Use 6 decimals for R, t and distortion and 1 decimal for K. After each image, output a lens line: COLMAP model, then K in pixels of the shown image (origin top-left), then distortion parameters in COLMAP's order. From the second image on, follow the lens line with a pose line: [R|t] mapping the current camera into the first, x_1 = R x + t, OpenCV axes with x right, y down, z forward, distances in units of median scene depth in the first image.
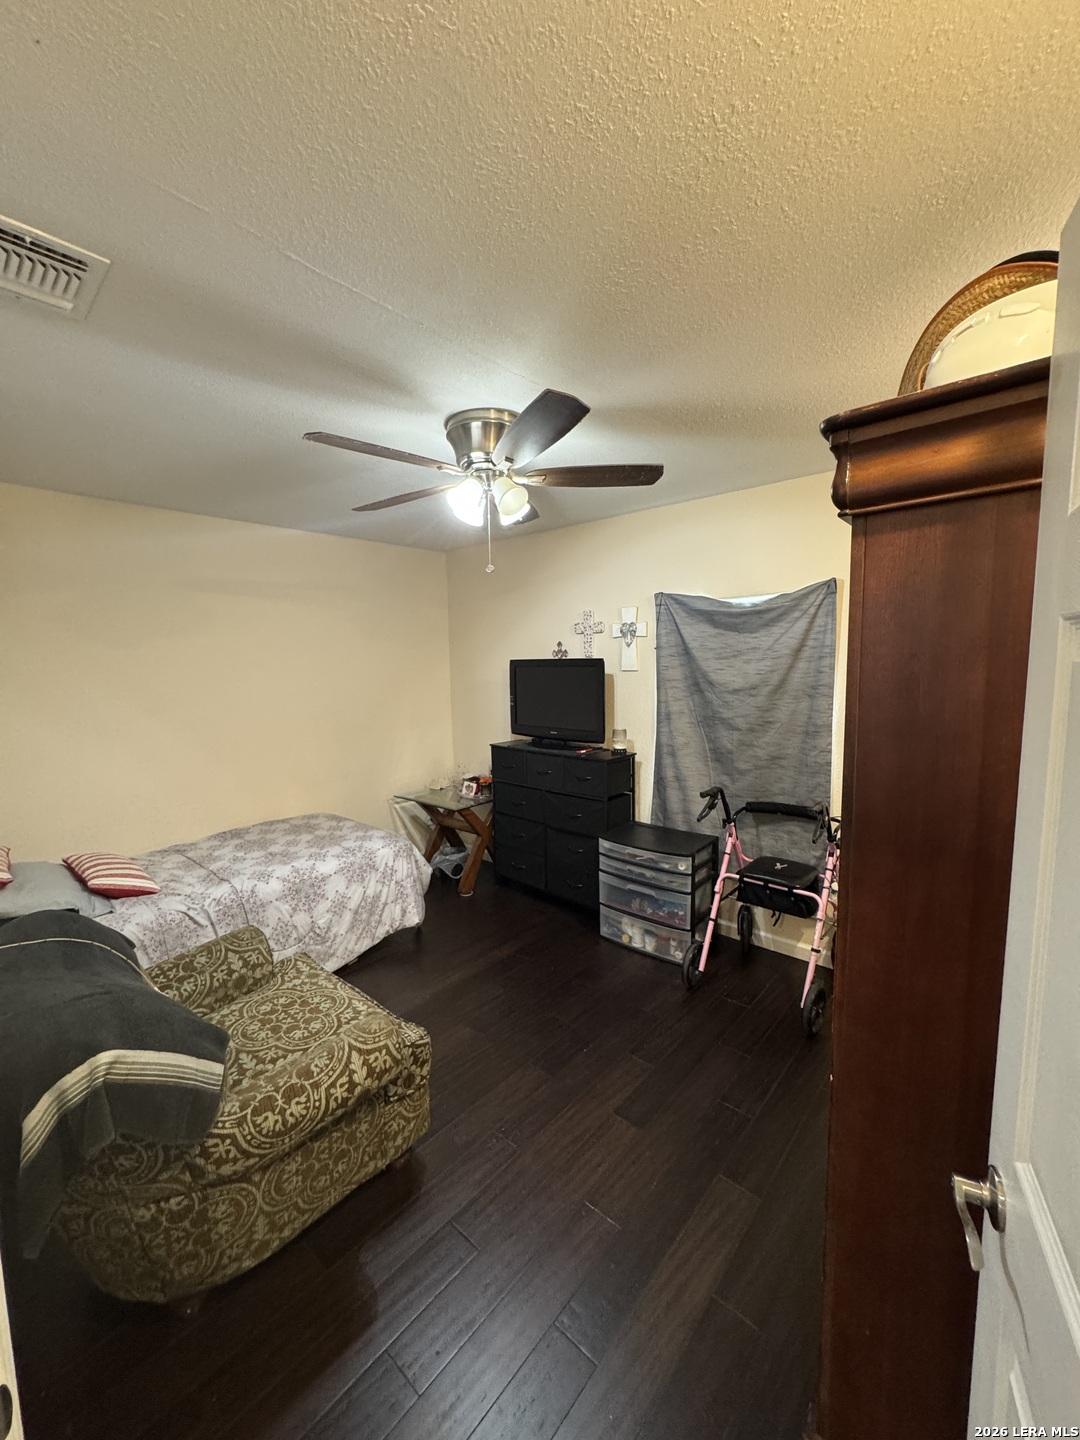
lens RADIAL K [[578.7, 0, 536.6], [0, 578.7, 718.7], [0, 0, 1]] dist [0.000428, 0.000656]
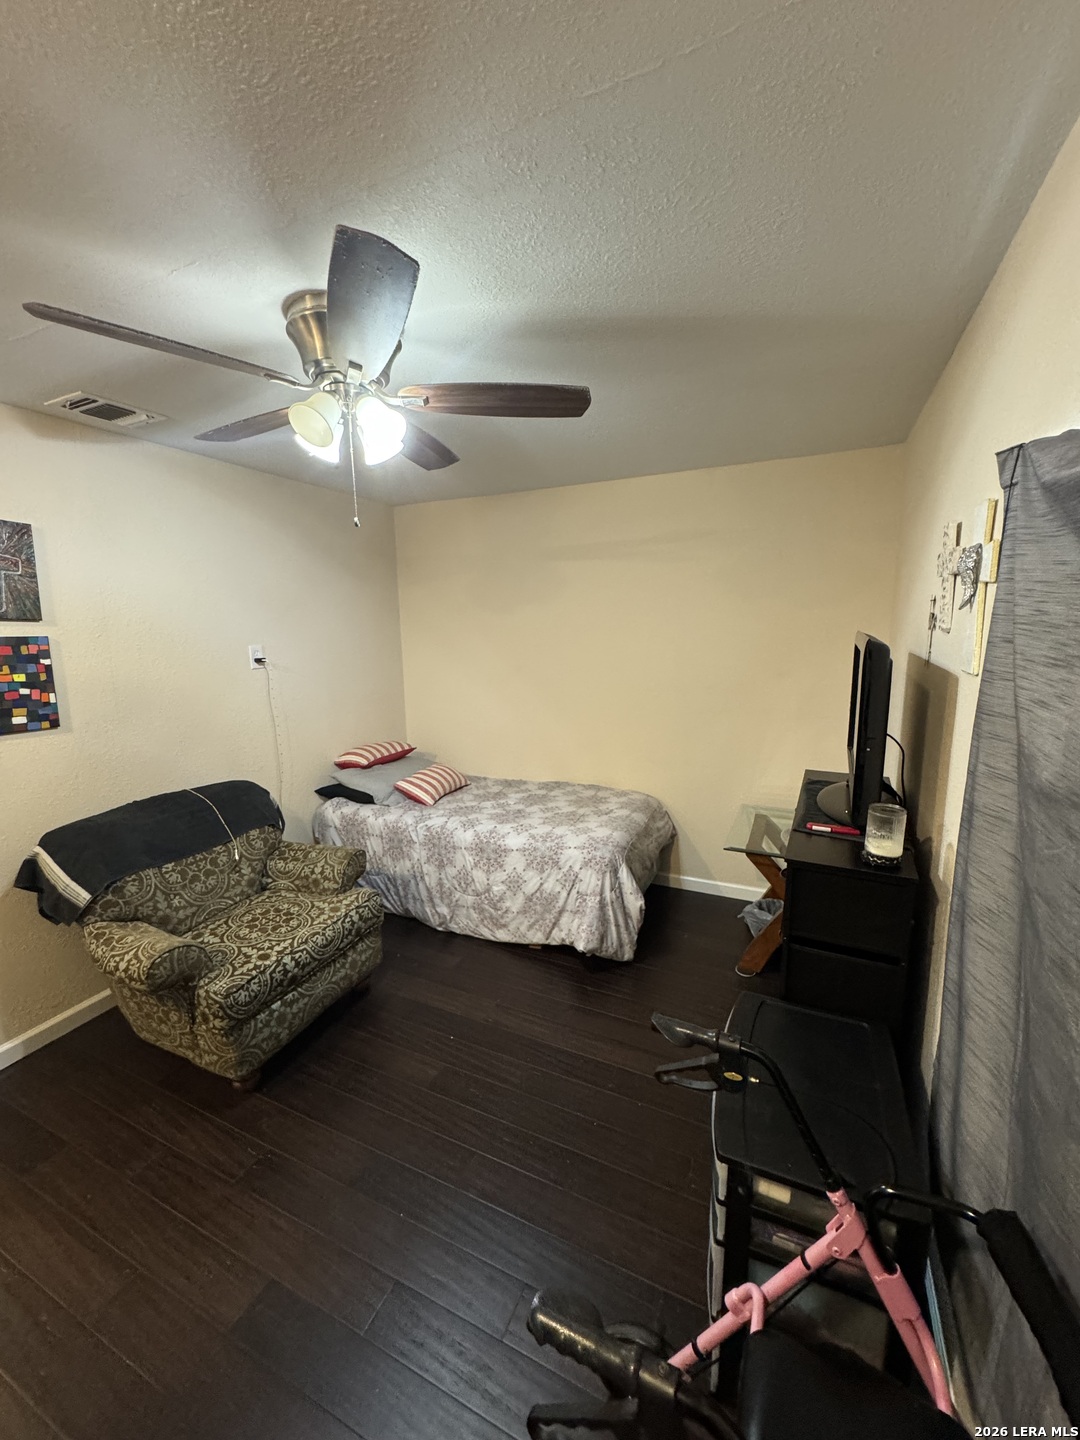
lens RADIAL K [[578.7, 0, 536.6], [0, 578.7, 718.7], [0, 0, 1]] dist [0.000428, 0.000656]
pose [[0.282060, 0.174940, -0.943312, 0.525911], [-0.086366, 0.983873, 0.156638, -0.102876], [0.955501, 0.037289, 0.292620, 0.719702]]
